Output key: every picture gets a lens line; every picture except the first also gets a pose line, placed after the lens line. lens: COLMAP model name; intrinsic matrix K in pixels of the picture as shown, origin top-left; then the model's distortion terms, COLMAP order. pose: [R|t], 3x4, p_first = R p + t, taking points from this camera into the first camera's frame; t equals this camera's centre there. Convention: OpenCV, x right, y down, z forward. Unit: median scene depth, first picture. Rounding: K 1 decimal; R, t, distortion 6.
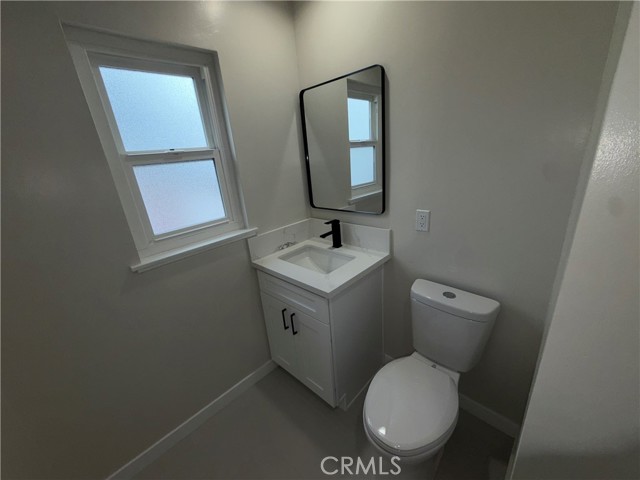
lens RADIAL K [[255.7, 0, 320.0], [0, 255.7, 240.0], [0, 0, 1]] dist [-0.005758, -0.000004]
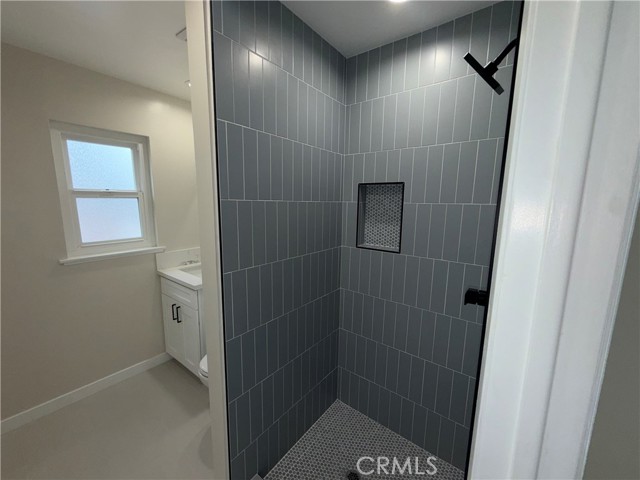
lens RADIAL K [[254.4, 0, 320.0], [0, 254.4, 240.0], [0, 0, 1]] dist [0.000670, 0.000091]
pose [[0.989143, 0.079920, 0.123322, 0.486701], [-0.056104, 0.980995, -0.185743, 0.148773], [-0.135823, 0.176808, 0.974829, -0.579262]]
